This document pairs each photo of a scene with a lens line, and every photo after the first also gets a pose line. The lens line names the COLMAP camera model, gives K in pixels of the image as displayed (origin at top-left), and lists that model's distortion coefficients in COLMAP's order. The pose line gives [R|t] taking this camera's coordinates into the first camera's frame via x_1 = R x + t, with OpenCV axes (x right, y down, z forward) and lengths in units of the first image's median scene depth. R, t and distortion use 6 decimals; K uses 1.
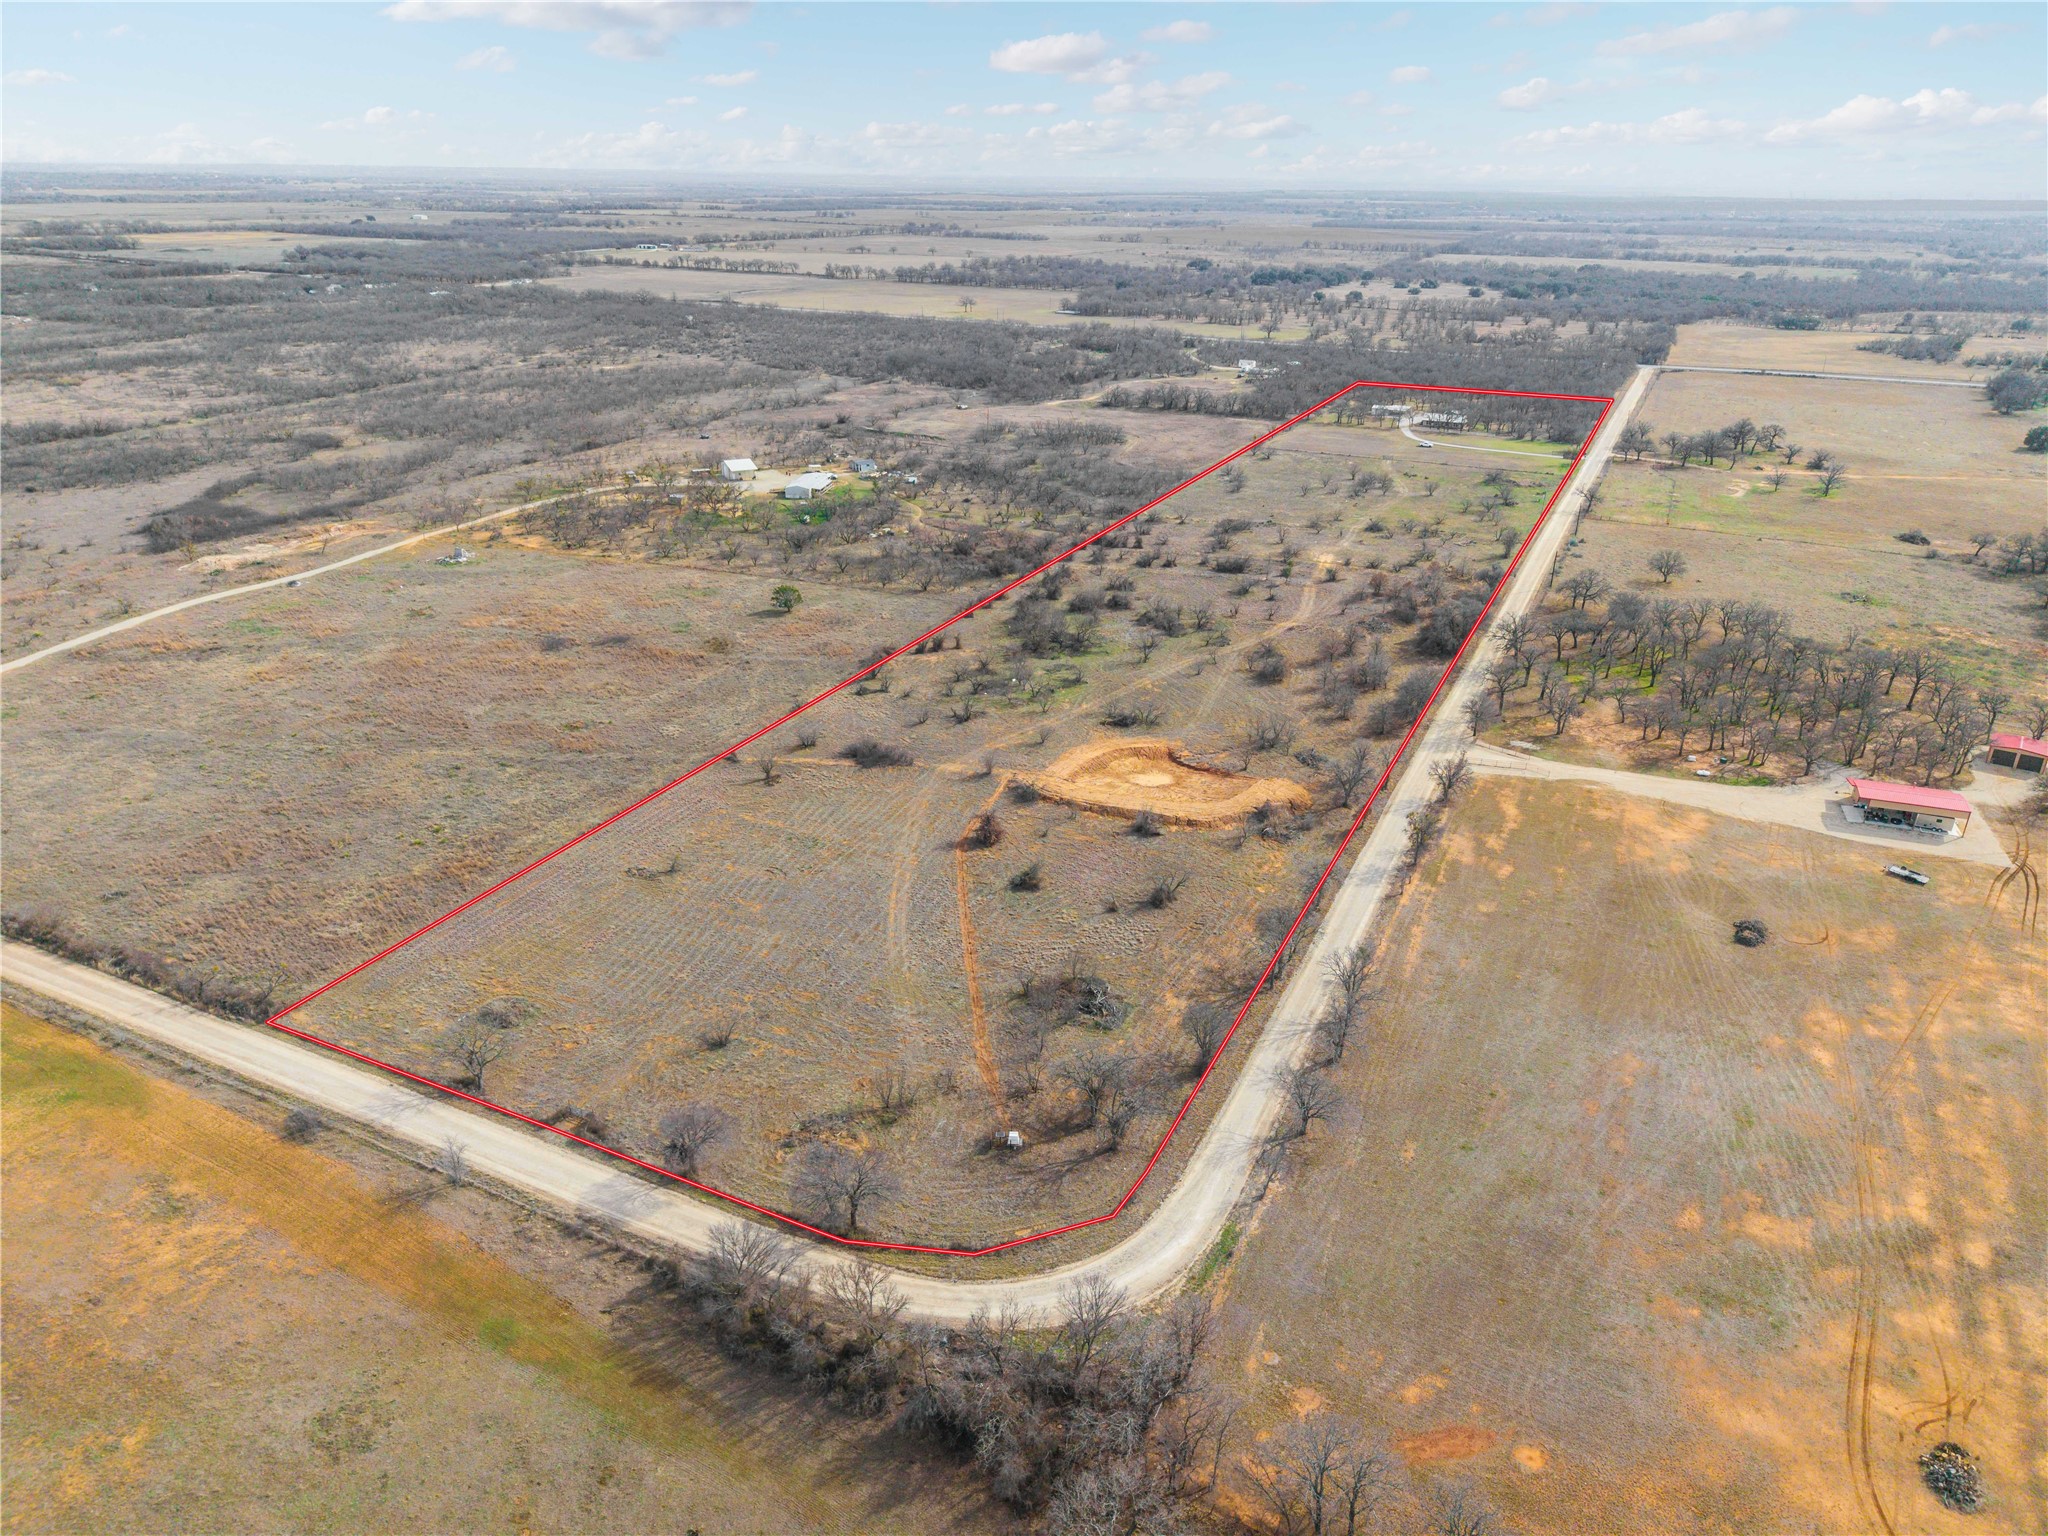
lens RADIAL K [[1366.6, 0, 1031.7], [0, 1366.6, 766.9], [0, 0, 1]] dist [0.036896, -0.043270]
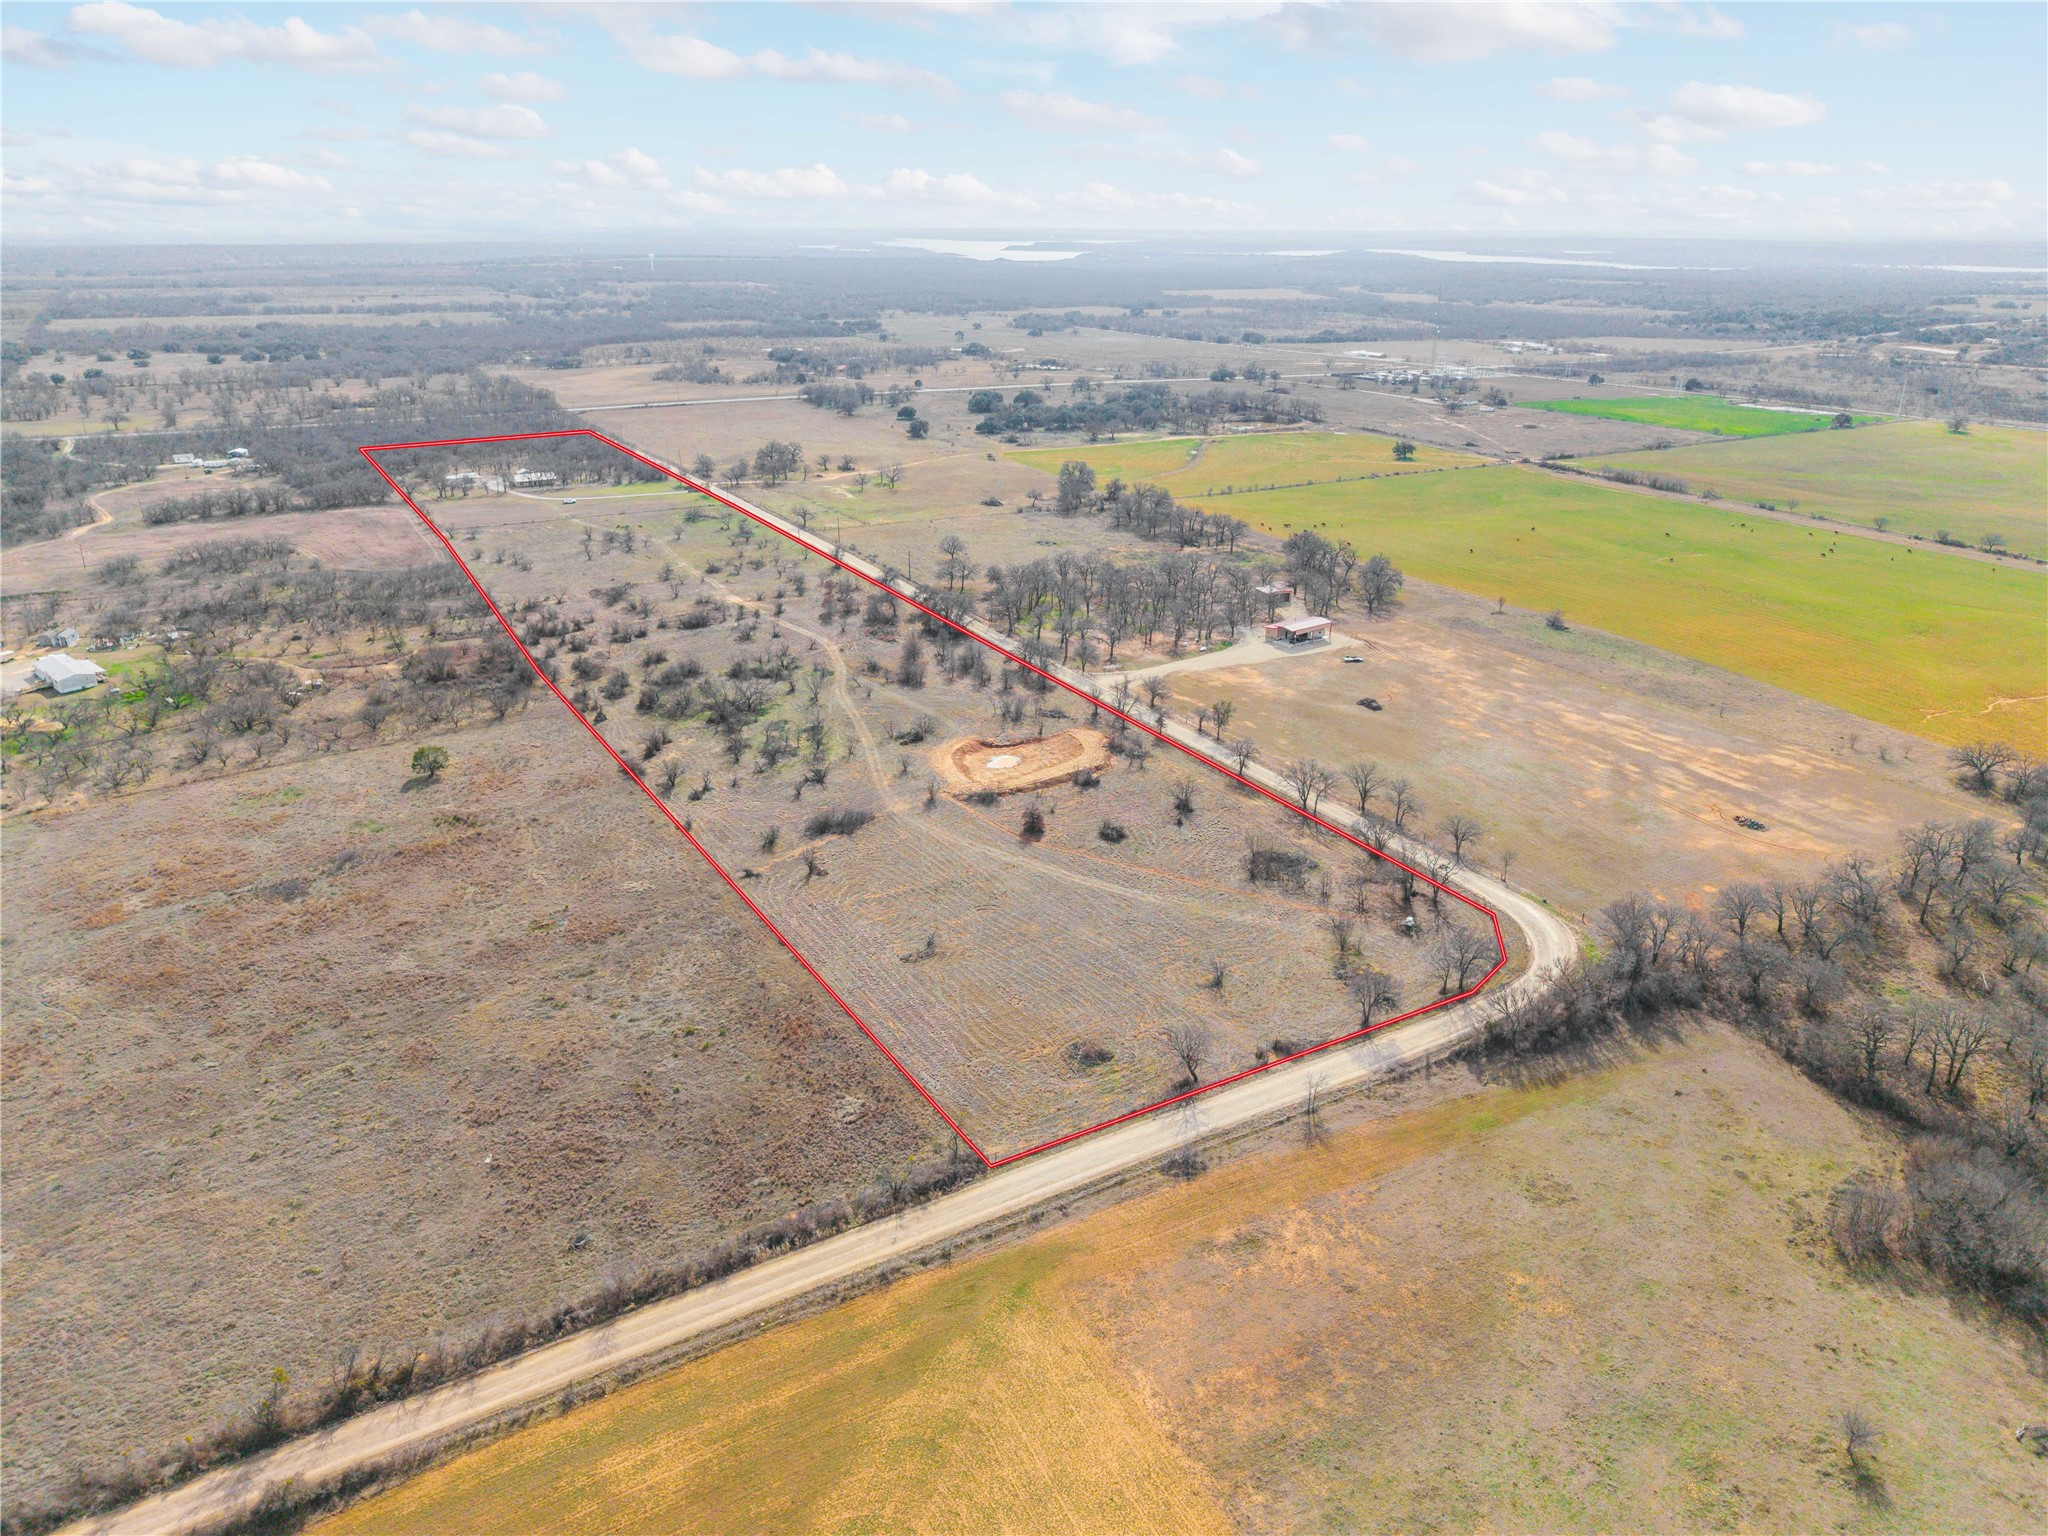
lens RADIAL K [[1366.6, 0, 1031.7], [0, 1366.6, 766.9], [0, 0, 1]] dist [0.036896, -0.043270]
pose [[0.554446, -0.313580, 0.770881, -0.369982], [0.334266, 0.932204, 0.138787, -0.064960], [-0.762139, 0.180729, 0.621676, 0.092965]]
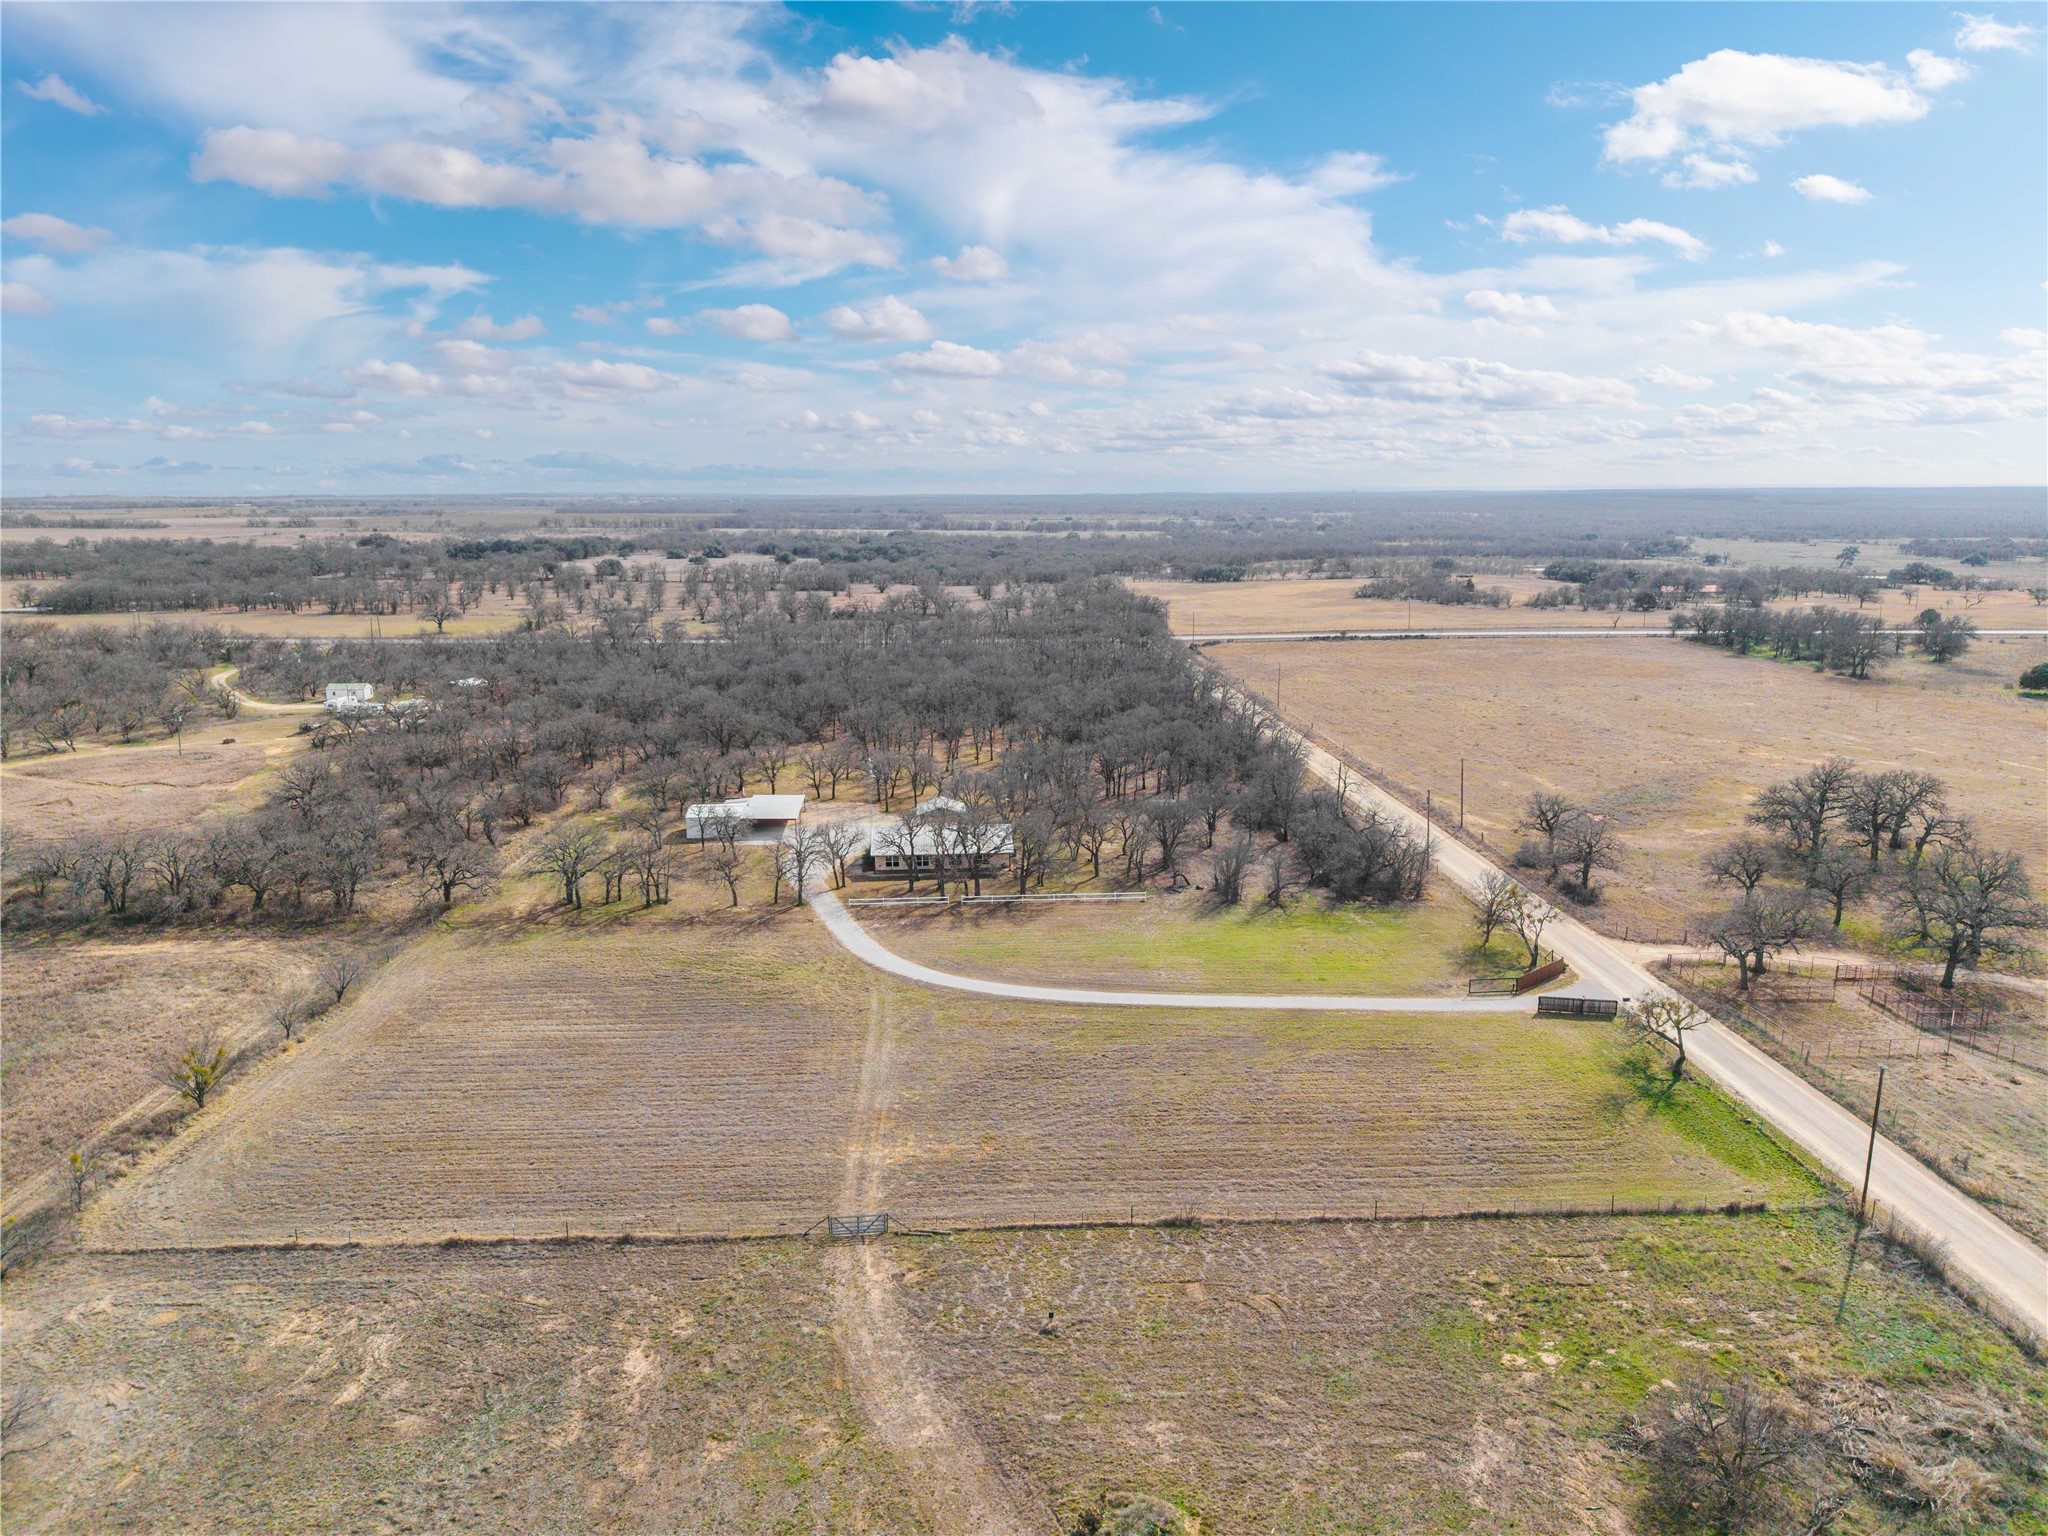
lens RADIAL K [[1366.6, 0, 1031.7], [0, 1366.6, 766.9], [0, 0, 1]] dist [0.036896, -0.043270]
pose [[0.873660, -0.108601, 0.474261, 0.181004], [0.203632, 0.966906, -0.153709, -0.220517], [-0.441873, 0.230865, 0.866862, 0.735613]]
